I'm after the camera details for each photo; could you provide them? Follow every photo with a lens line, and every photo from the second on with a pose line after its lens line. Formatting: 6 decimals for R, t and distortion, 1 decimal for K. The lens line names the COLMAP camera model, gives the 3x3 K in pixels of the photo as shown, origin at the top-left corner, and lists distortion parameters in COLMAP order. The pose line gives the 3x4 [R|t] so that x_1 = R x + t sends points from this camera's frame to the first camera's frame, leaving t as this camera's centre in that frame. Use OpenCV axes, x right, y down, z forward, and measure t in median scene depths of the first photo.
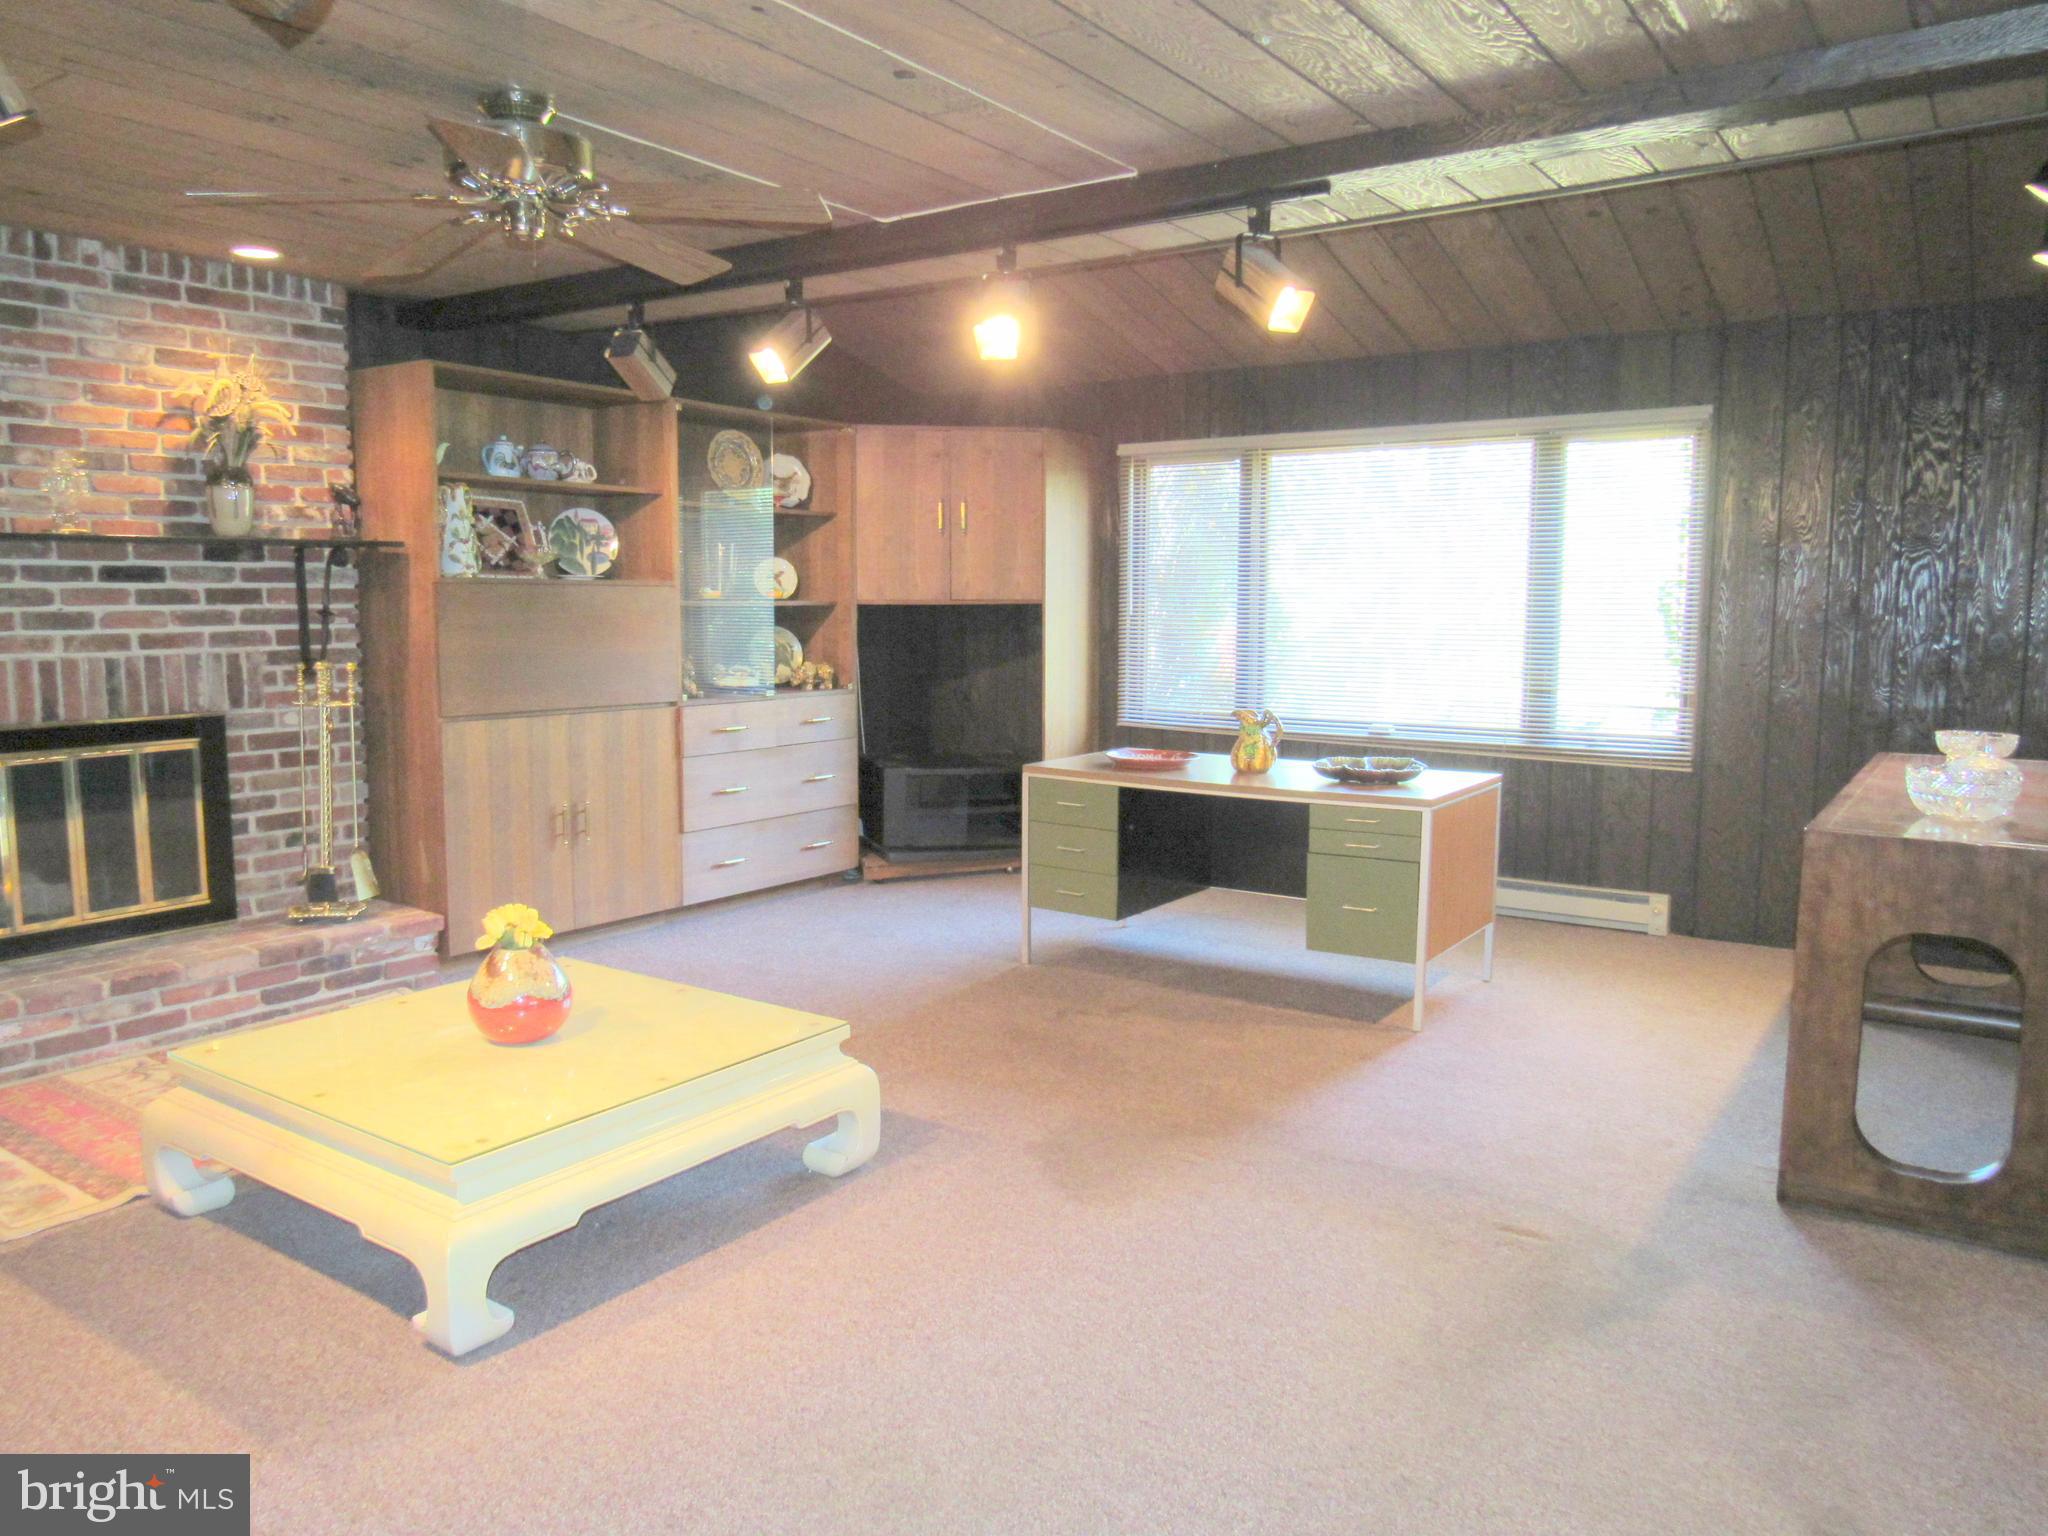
lens RADIAL K [[1464.1, 0, 1015.5], [0, 1464.1, 768.6], [0, 0, 1]] dist [-0.032476, 0.013945]
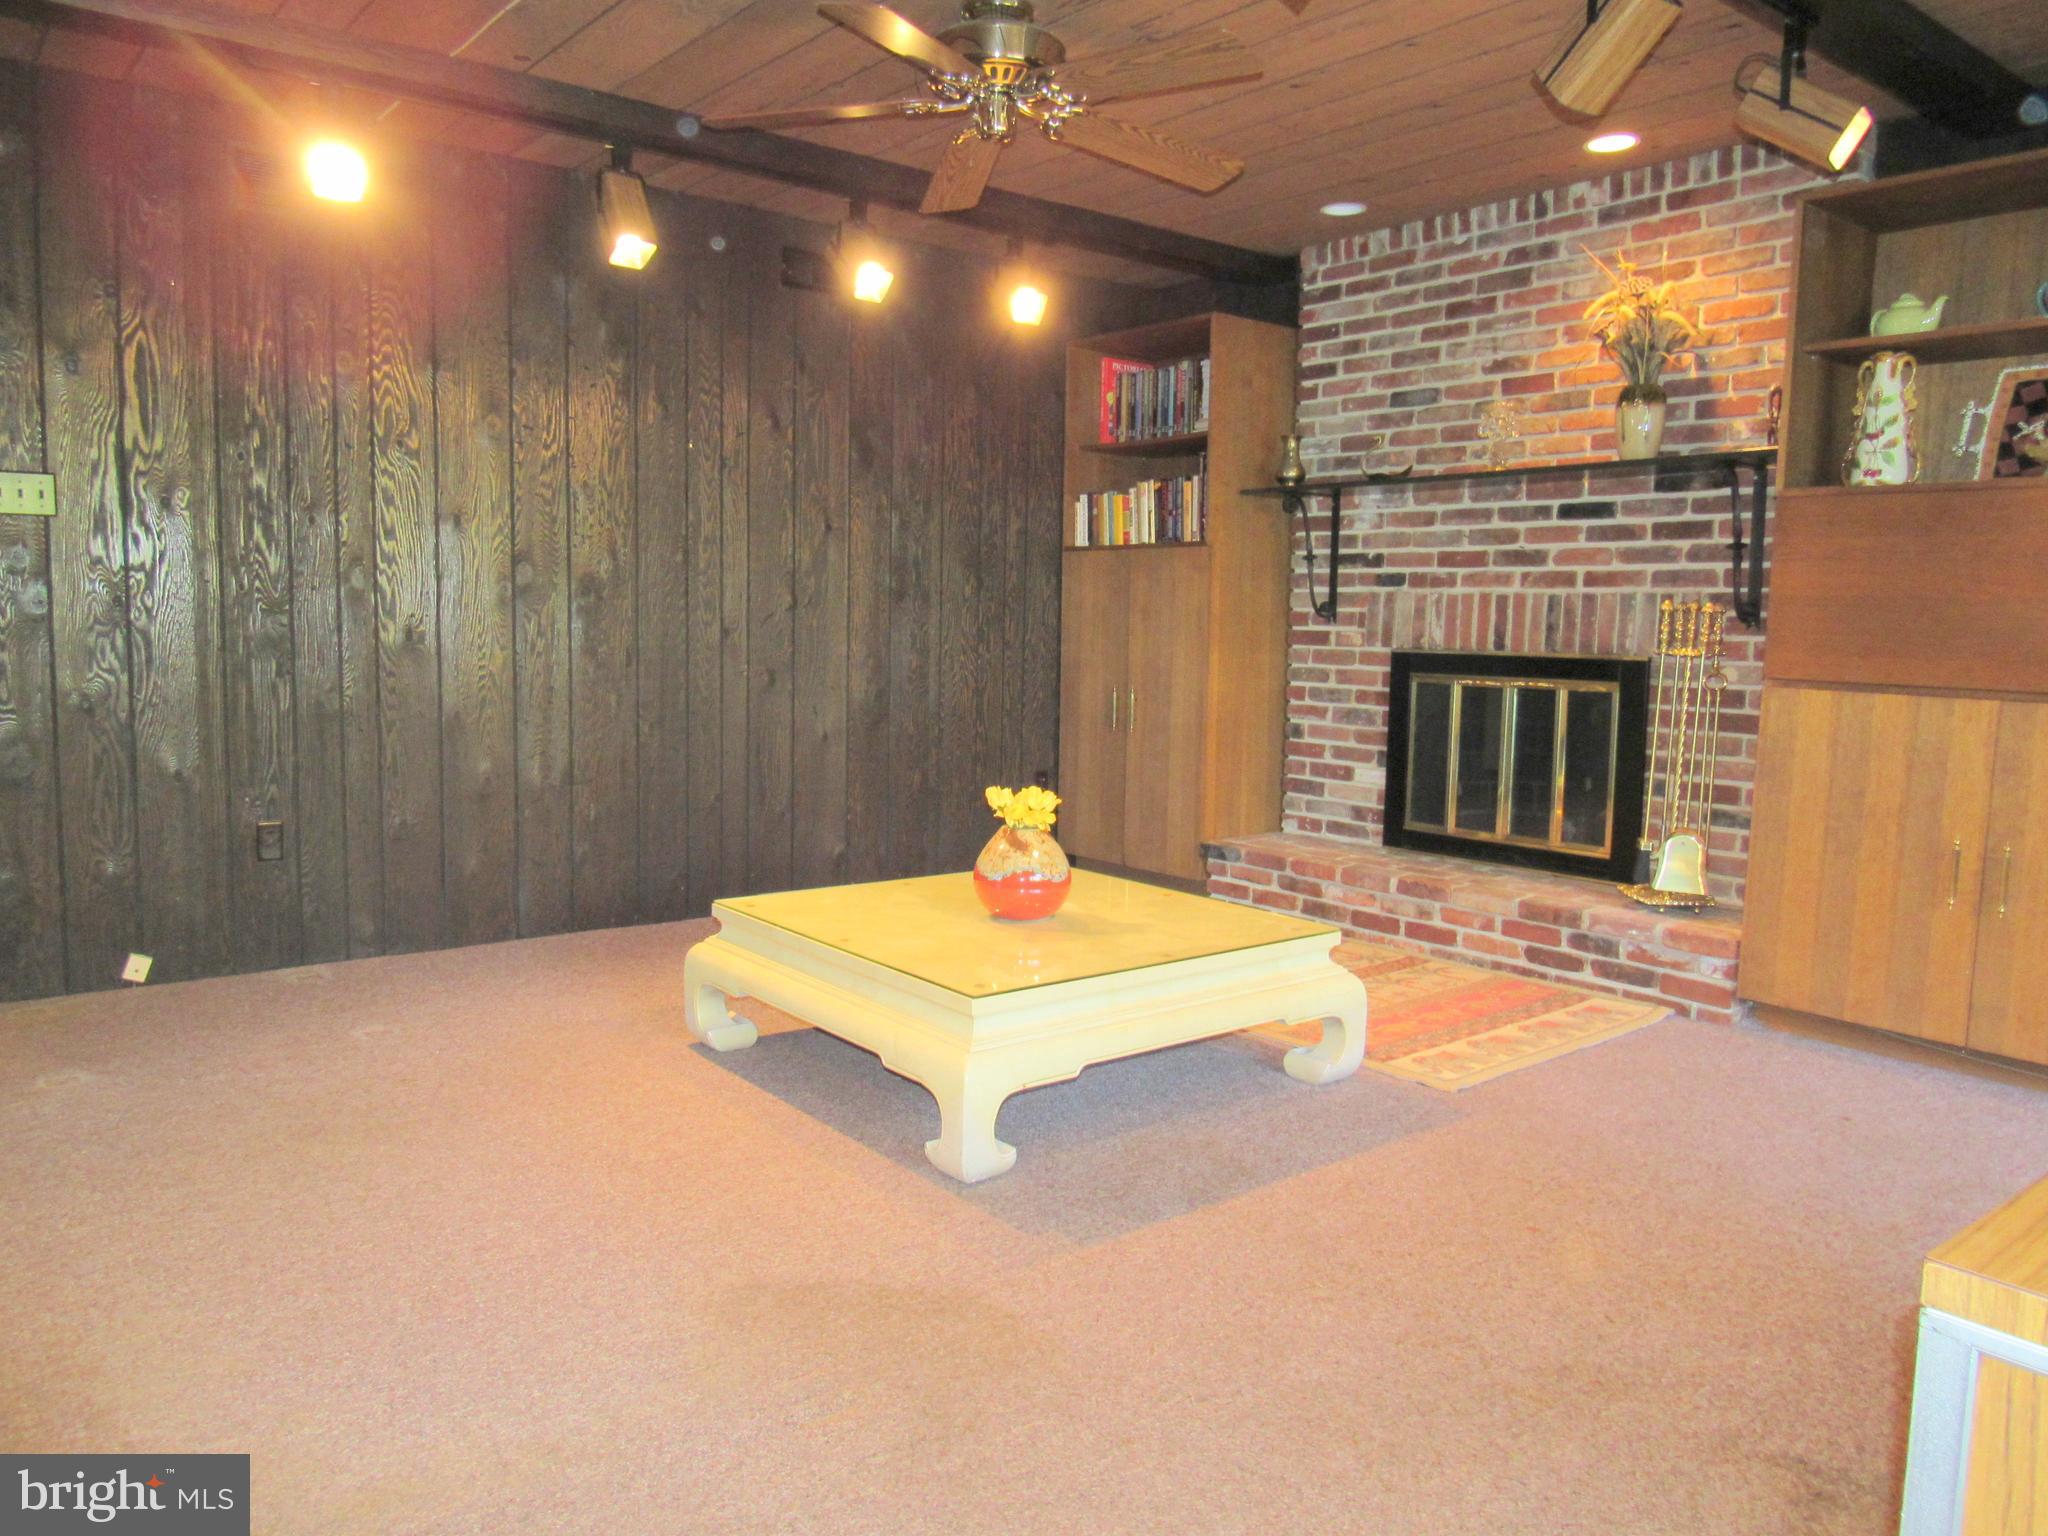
lens RADIAL K [[1464.1, 0, 1019.3], [0, 1464.1, 777.3], [0, 0, 1]] dist [-0.032476, 0.013945]
pose [[-0.284316, 0.094719, -0.954040, 0.449936], [-0.135237, 0.981196, 0.137718, -0.037955], [0.949145, 0.168177, -0.266160, 0.885396]]
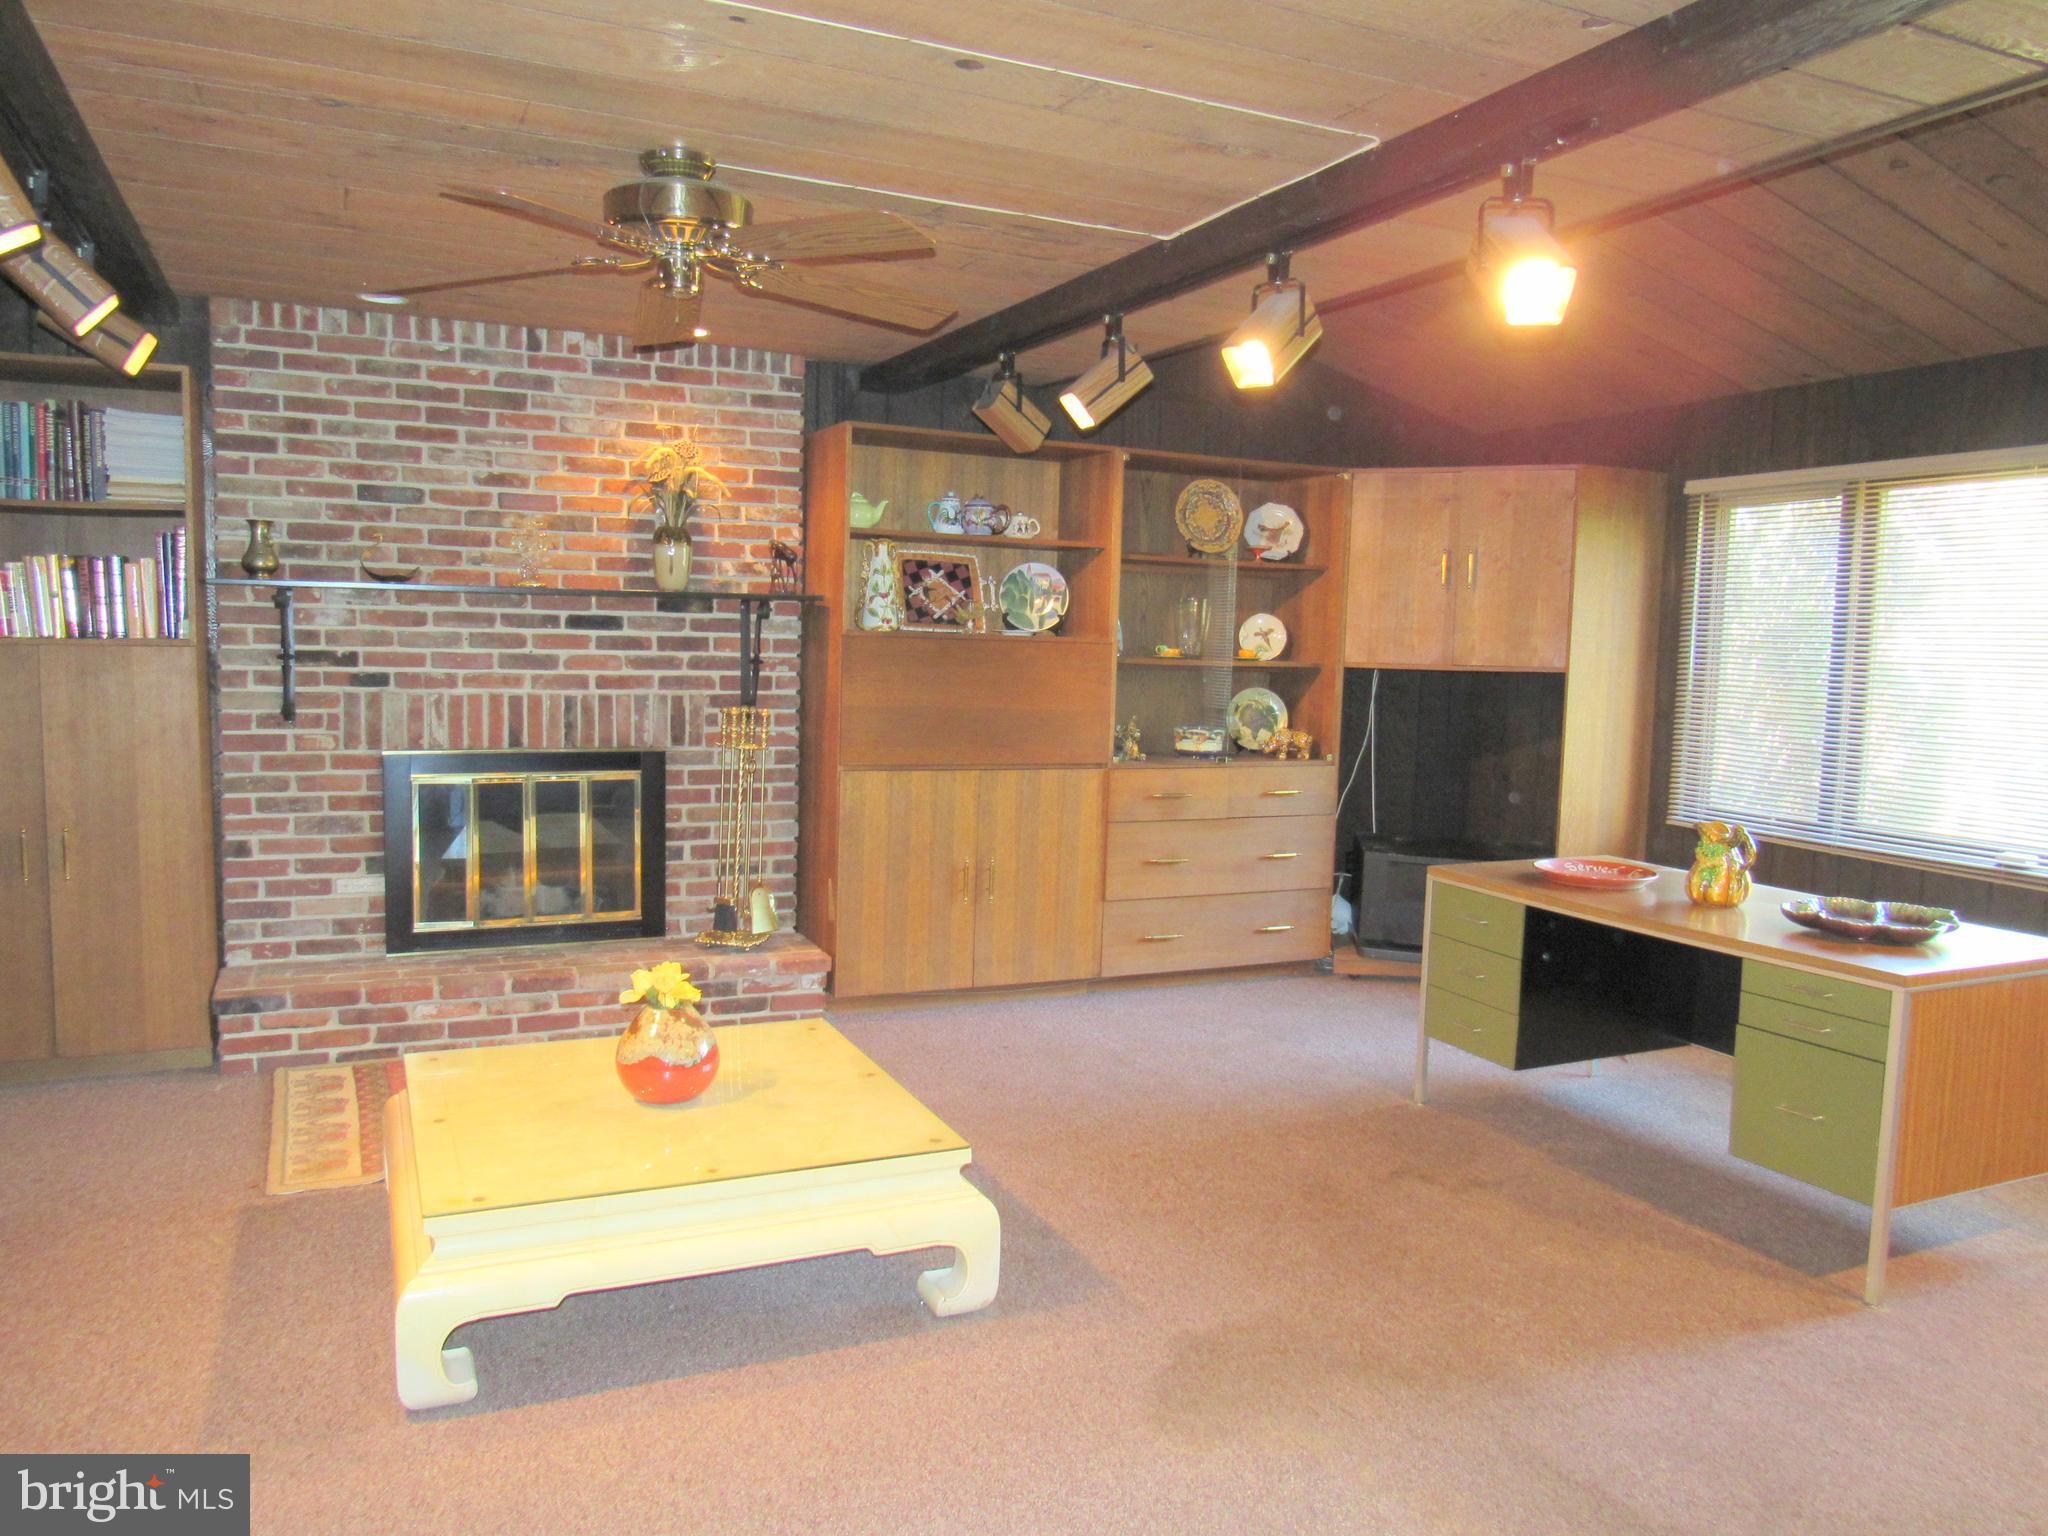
lens RADIAL K [[1464.1, 0, 1021.3], [0, 1464.1, 768.7], [0, 0, 1]] dist [-0.032476, 0.013945]
pose [[0.861725, 0.065076, -0.503185, 0.248411], [-0.082235, 0.996541, -0.011949, -0.032385], [0.500667, 0.051676, 0.864096, 0.178216]]
